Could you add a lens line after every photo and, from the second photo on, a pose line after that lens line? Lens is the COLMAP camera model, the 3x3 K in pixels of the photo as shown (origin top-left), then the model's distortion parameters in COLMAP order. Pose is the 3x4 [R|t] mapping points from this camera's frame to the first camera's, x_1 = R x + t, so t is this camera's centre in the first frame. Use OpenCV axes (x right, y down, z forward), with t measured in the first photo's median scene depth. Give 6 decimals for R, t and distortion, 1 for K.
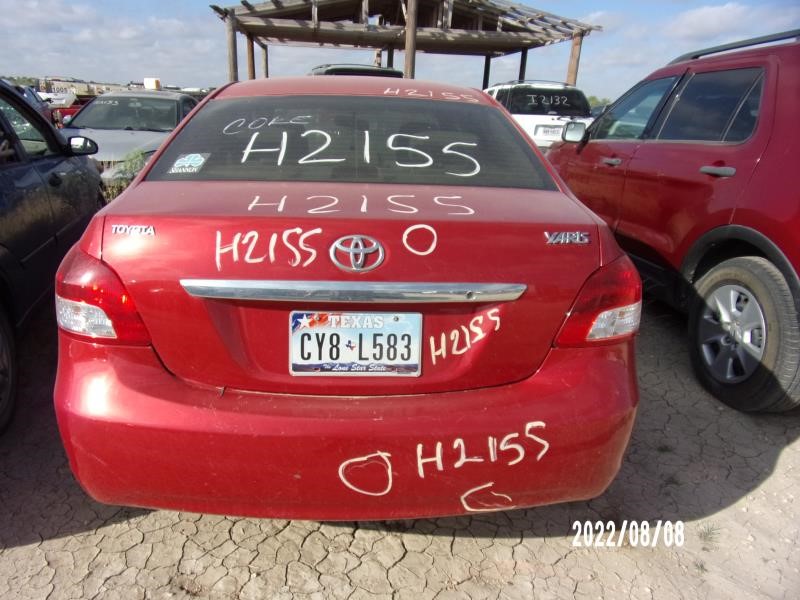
lens RADIAL K [[565.7, 0, 377.9], [0, 565.7, 298.6], [0, 0, 1]] dist [-0.026263, 0.000546]
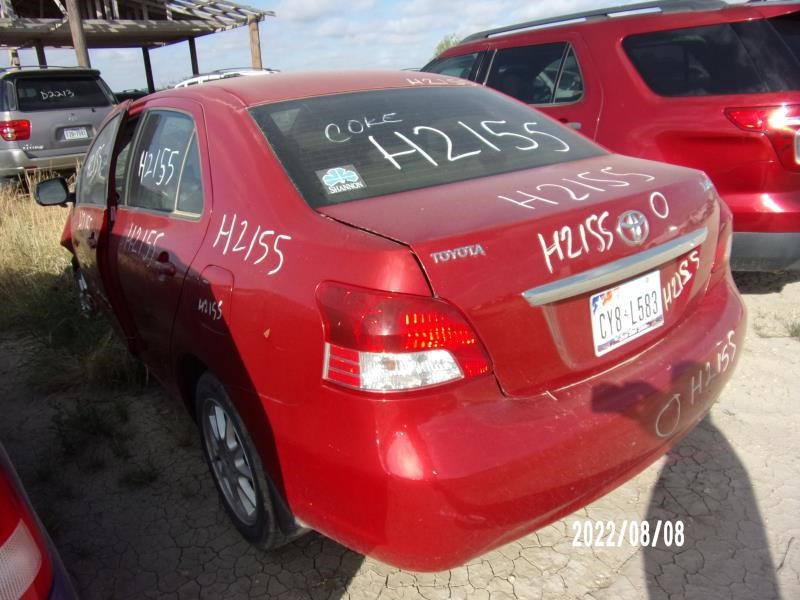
lens RADIAL K [[565.7, 0, 399.0], [0, 565.7, 299.4], [0, 0, 1]] dist [-0.026263, 0.000546]
pose [[0.837921, -0.262884, 0.478309, -0.710002], [0.252875, 0.963614, 0.086616, -0.113396], [-0.483676, 0.048375, 0.873909, 0.203167]]
